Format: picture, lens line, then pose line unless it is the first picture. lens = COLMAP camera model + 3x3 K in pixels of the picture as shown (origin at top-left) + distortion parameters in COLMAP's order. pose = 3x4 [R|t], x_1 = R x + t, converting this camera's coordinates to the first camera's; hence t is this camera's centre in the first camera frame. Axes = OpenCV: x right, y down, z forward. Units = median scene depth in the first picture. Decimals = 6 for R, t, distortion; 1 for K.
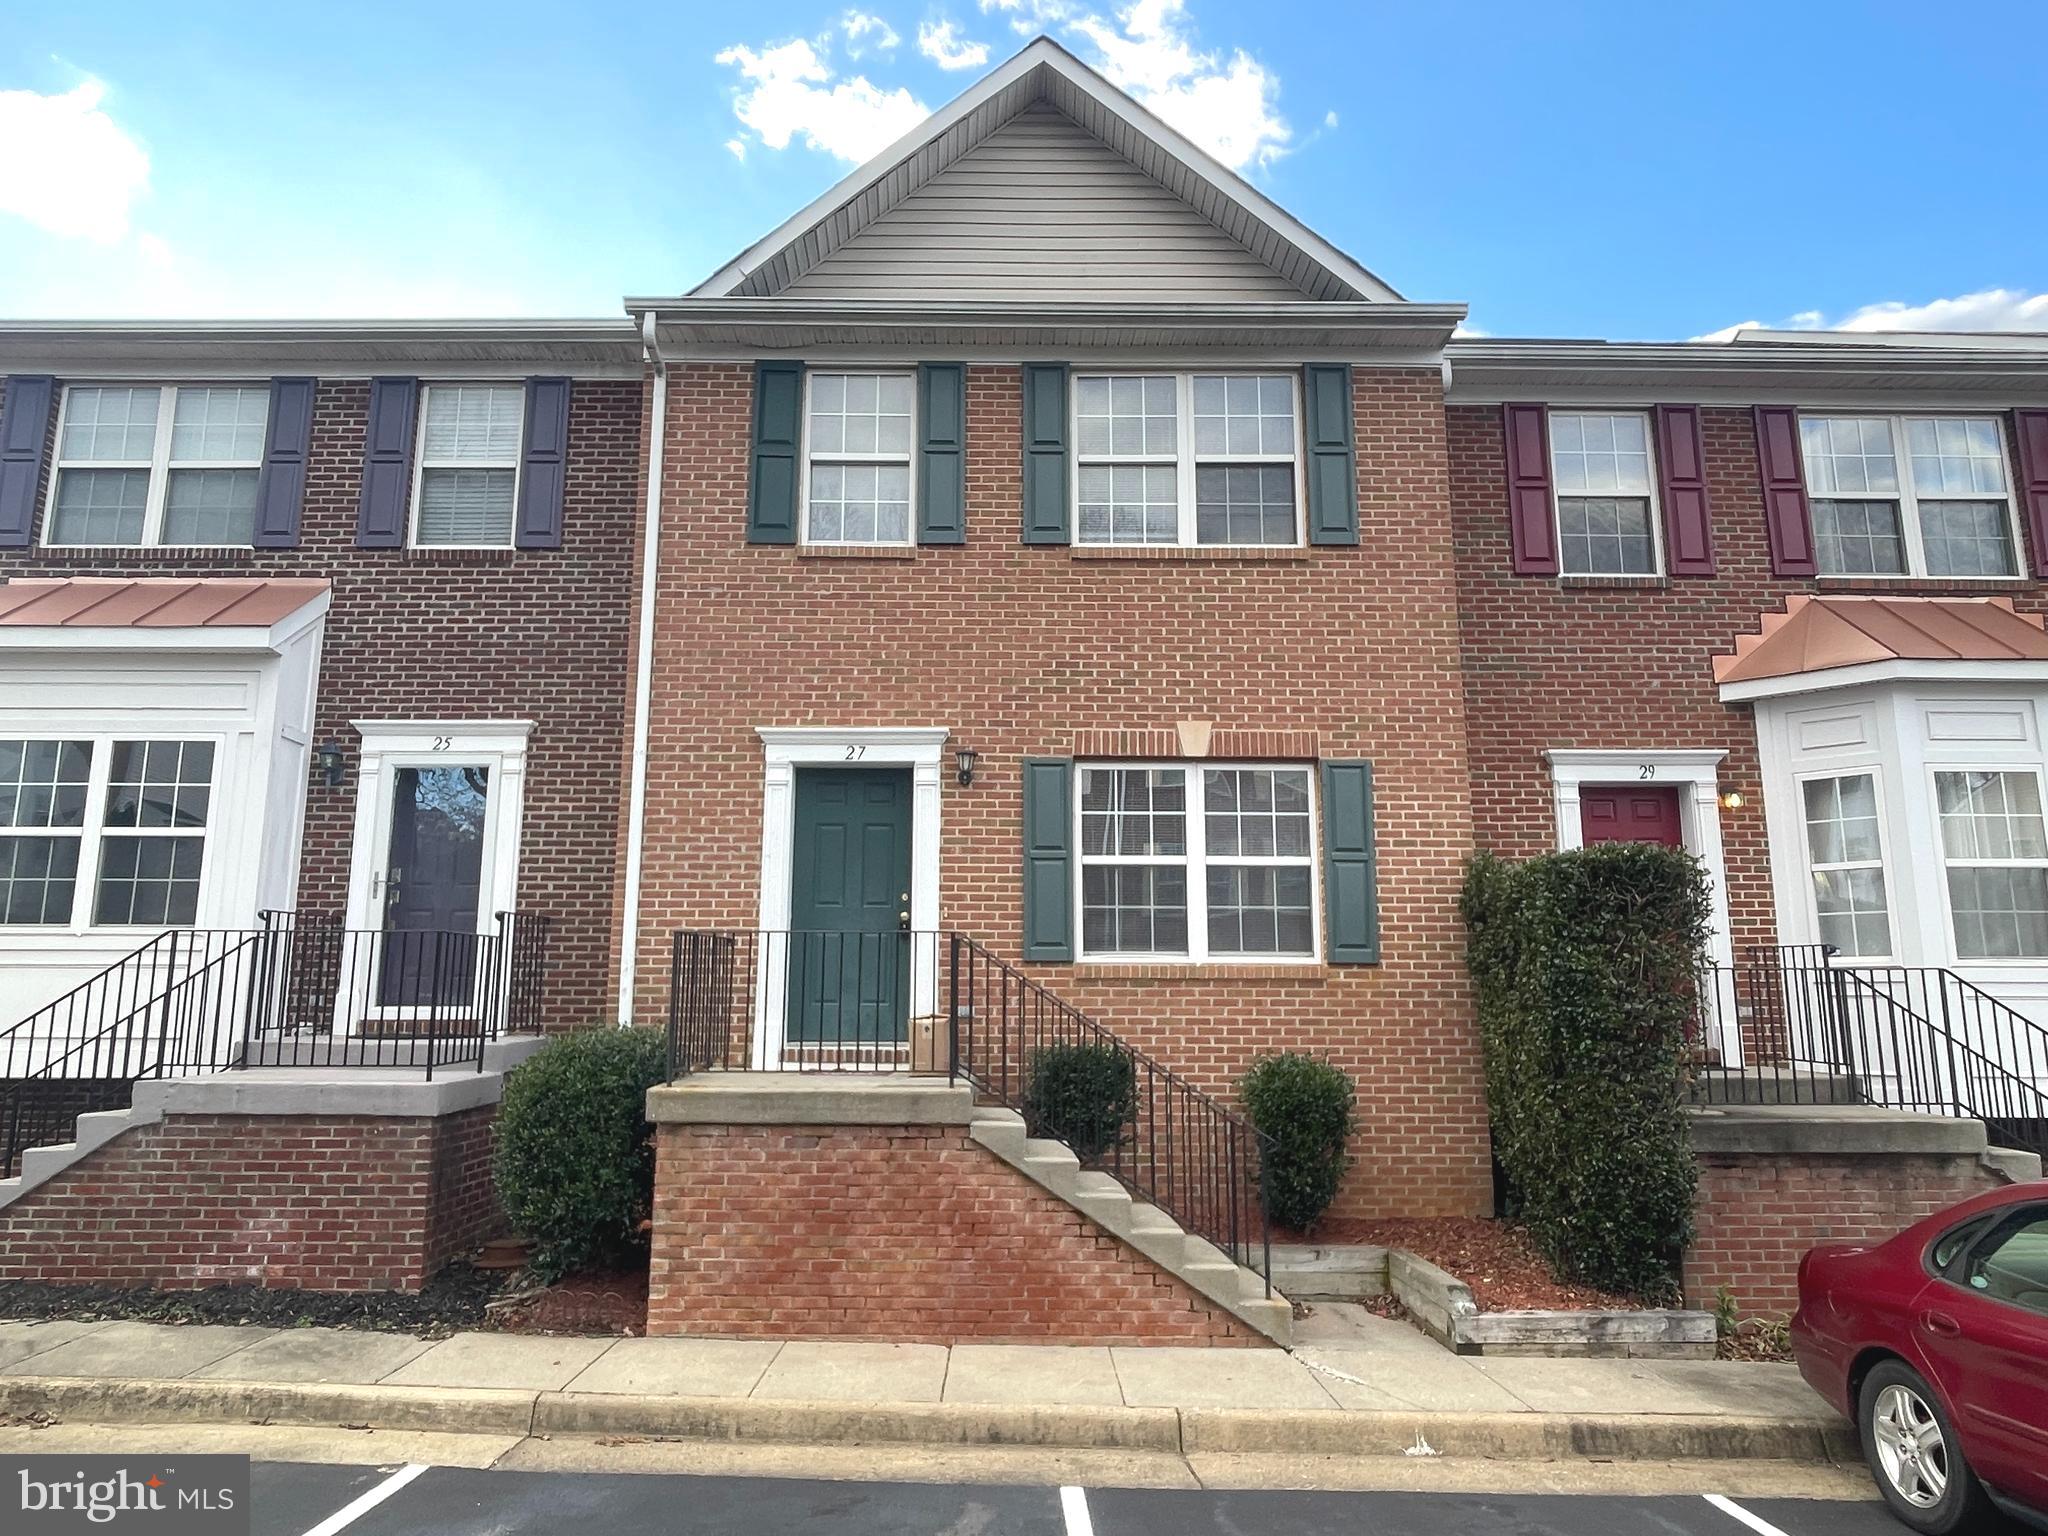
lens RADIAL K [[1267.7, 0, 1014.3], [0, 1267.7, 776.2], [0, 0, 1]] dist [-0.003067, -0.003306]
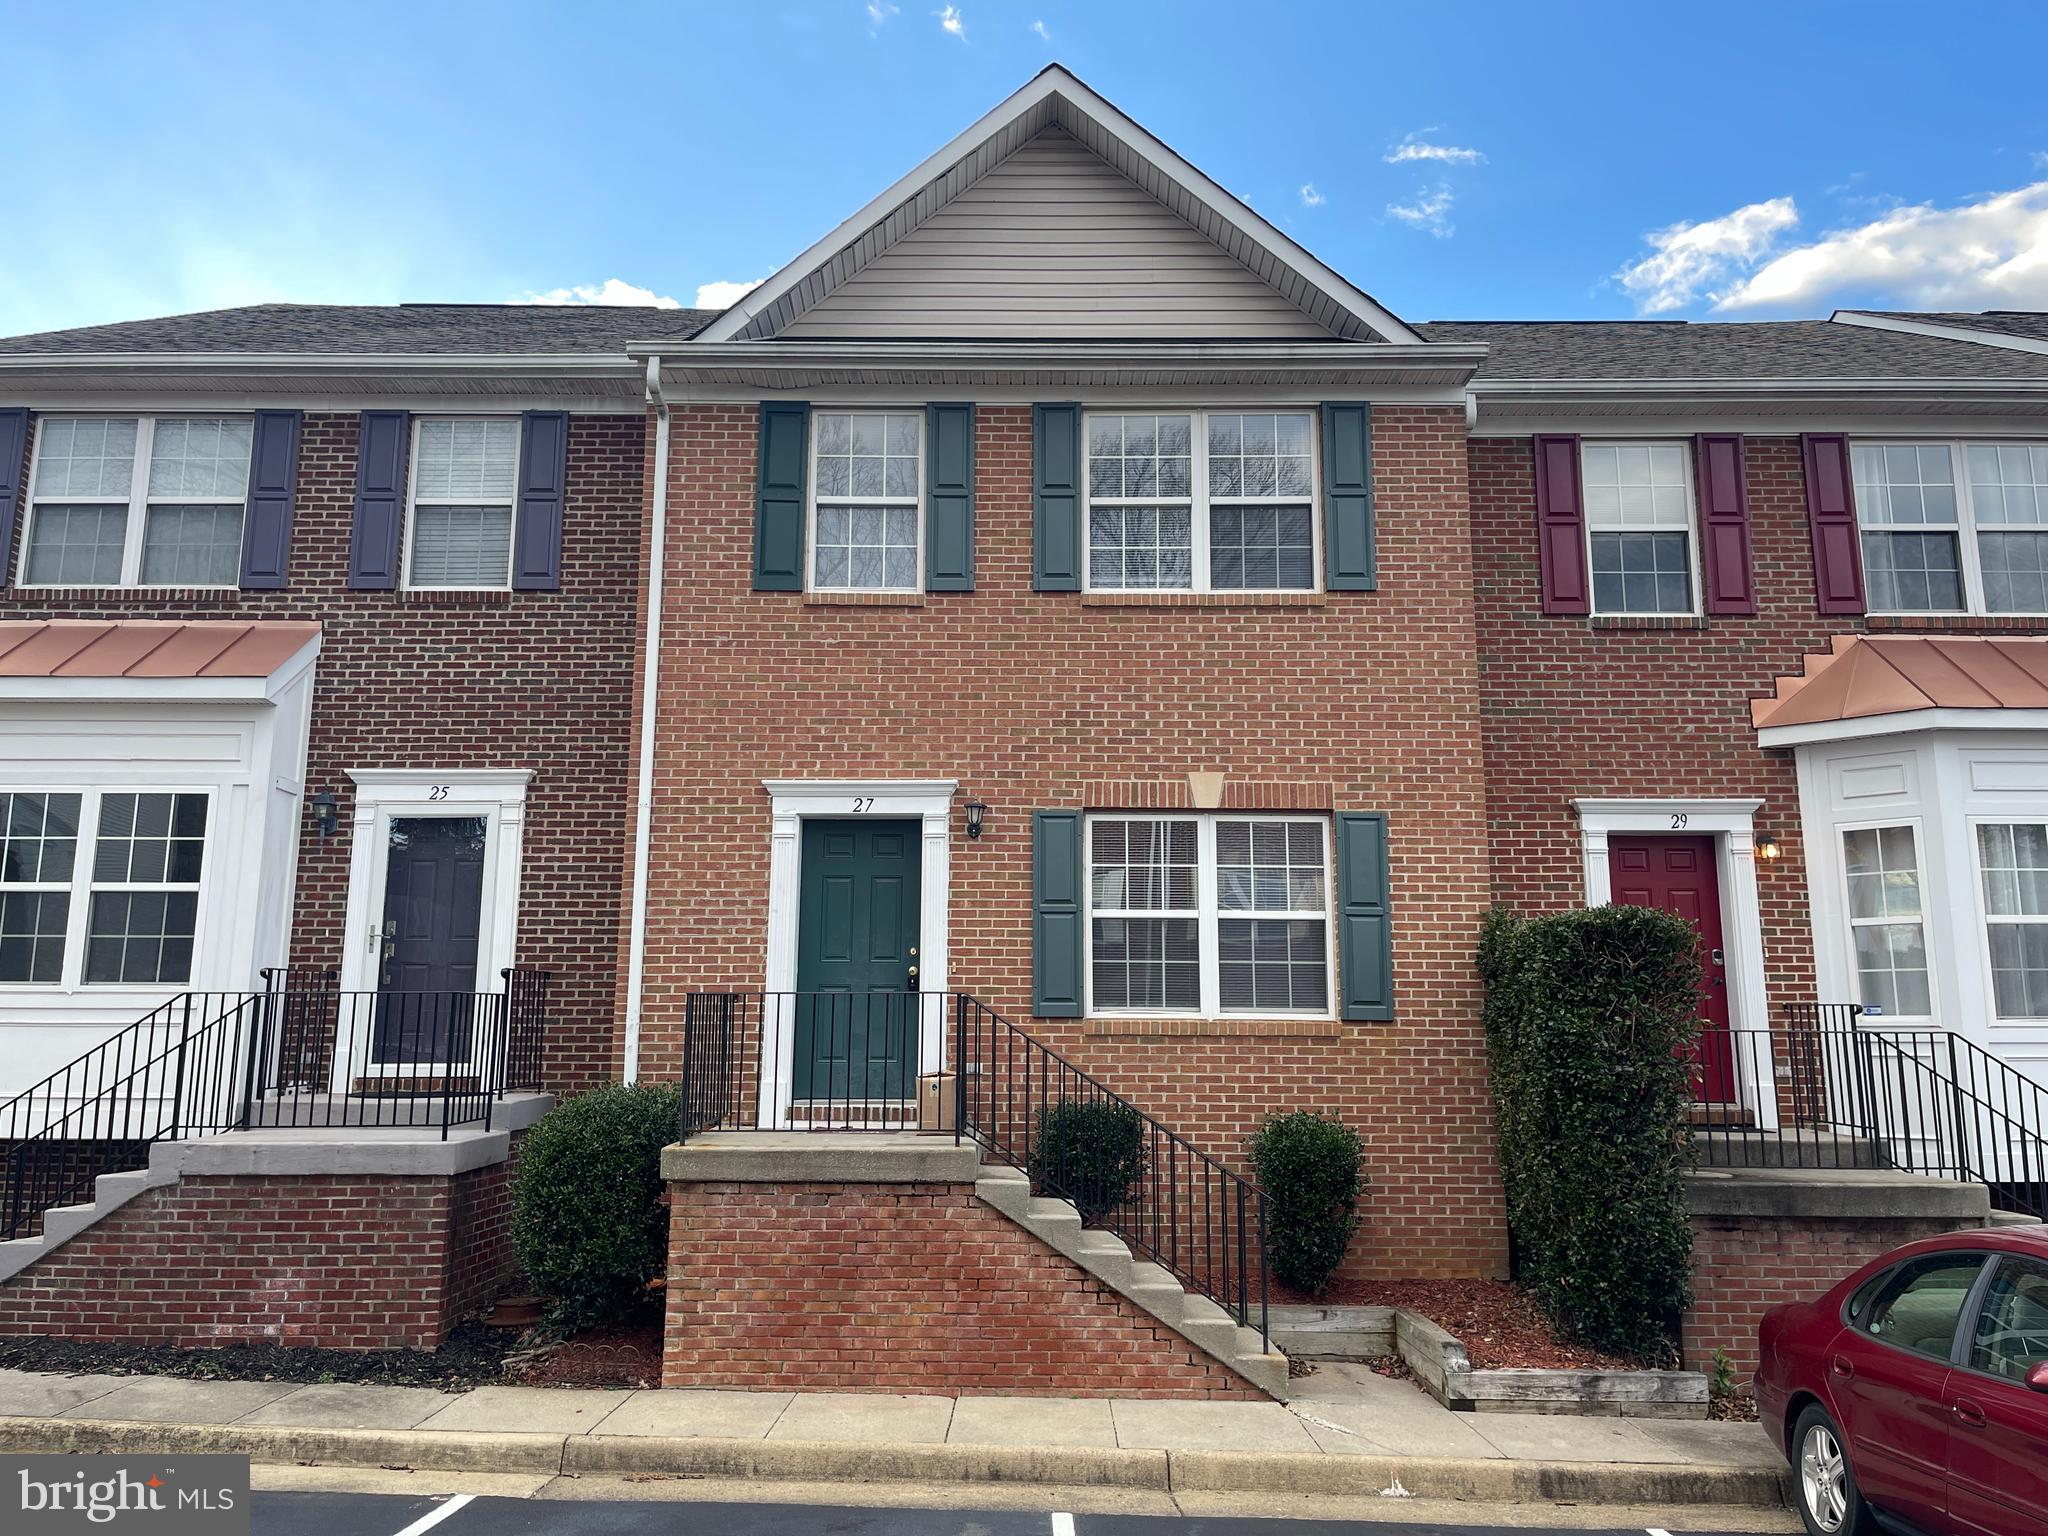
lens RADIAL K [[1524.6, 0, 1032.9], [0, 1524.6, 754.8], [0, 0, 1]] dist [0.046938, -0.040350]
pose [[0.999959, -0.000617, -0.008981, 0.017892], [0.000534, 0.999957, -0.009246, -0.046787], [0.008986, 0.009241, 0.999917, -0.189867]]
